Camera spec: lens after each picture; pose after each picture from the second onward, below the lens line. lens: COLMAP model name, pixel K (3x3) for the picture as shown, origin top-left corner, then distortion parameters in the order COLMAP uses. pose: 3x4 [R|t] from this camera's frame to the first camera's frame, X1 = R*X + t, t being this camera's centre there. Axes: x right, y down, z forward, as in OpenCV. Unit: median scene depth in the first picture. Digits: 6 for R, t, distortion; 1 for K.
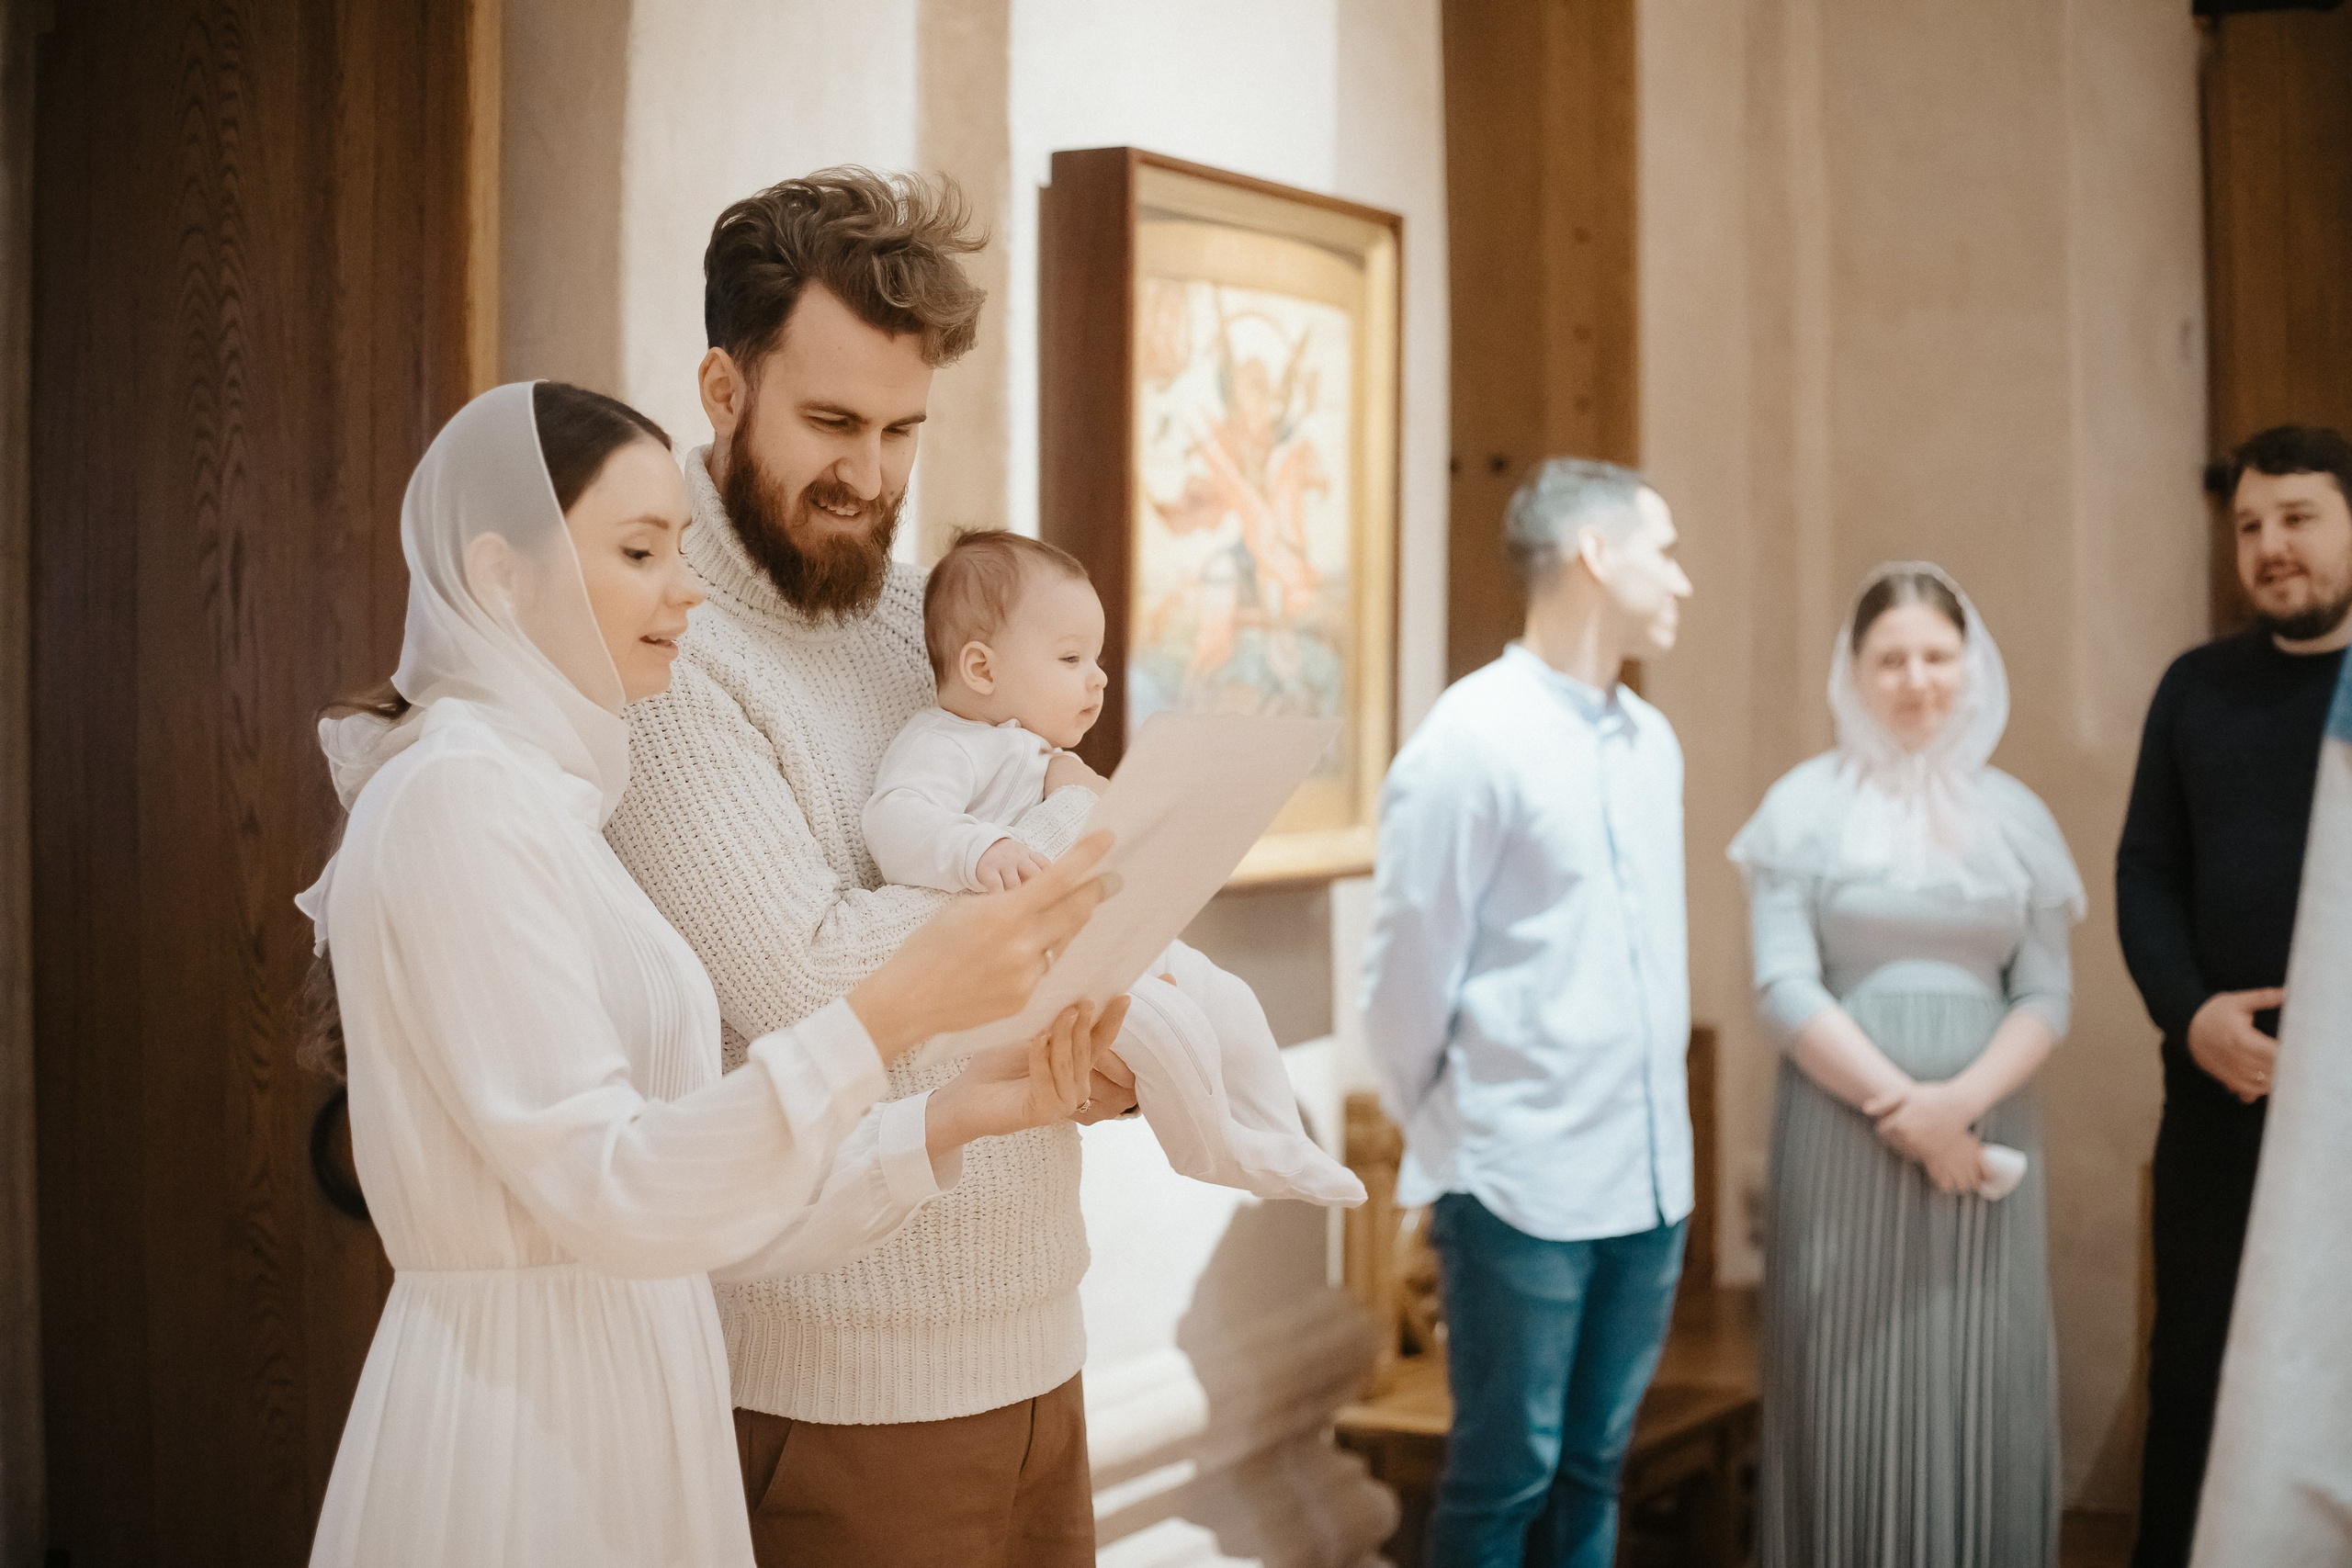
lens RADIAL K [[3305.3, 0, 1177.0], [0, 3305.3, 766.1], [0, 0, 1]] dist [-0.212947, 0.000000]
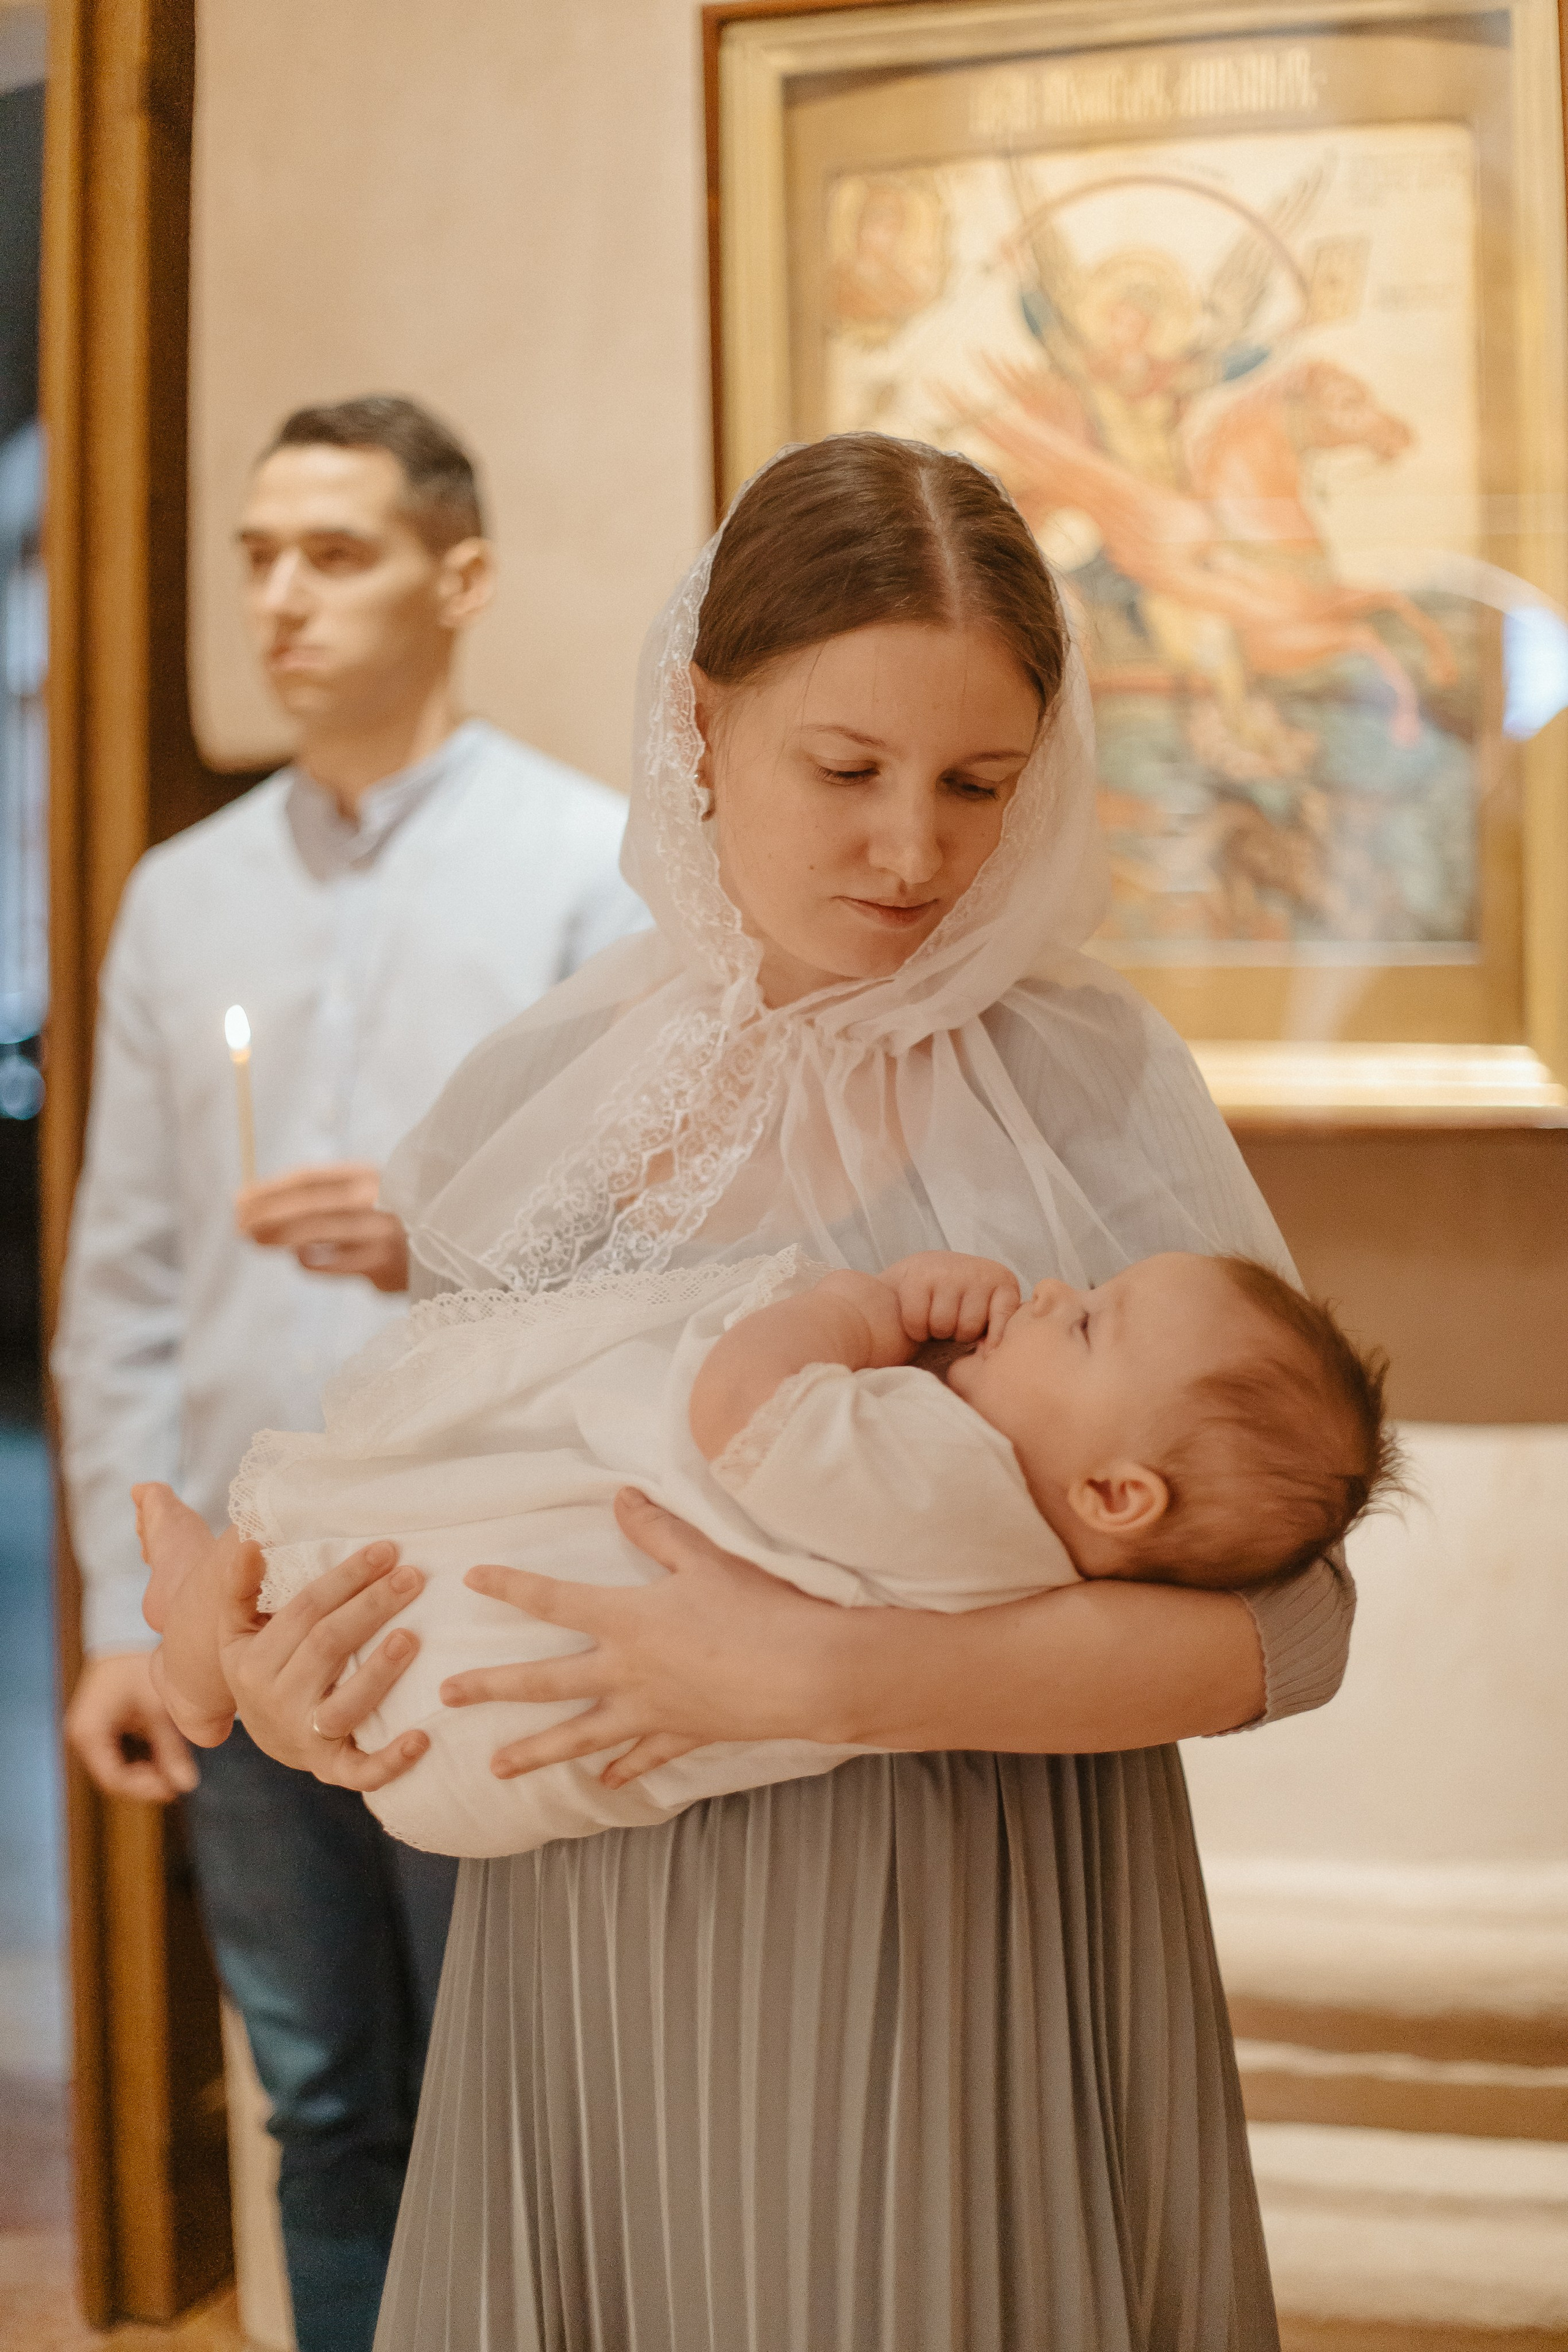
lens RADIAL K [[3305.6, 0, 788.8], [0, 3305.6, 1168.7], [0, 0, 1]] dist [-0.212947, 0.000000]
pose [[0.260750, 0.067908, -0.963015, 0.600060], [-0.004200, 0.997593, 0.069209, 0.002843], [0.965397, -0.014001, 0.260408, 0.793364]]
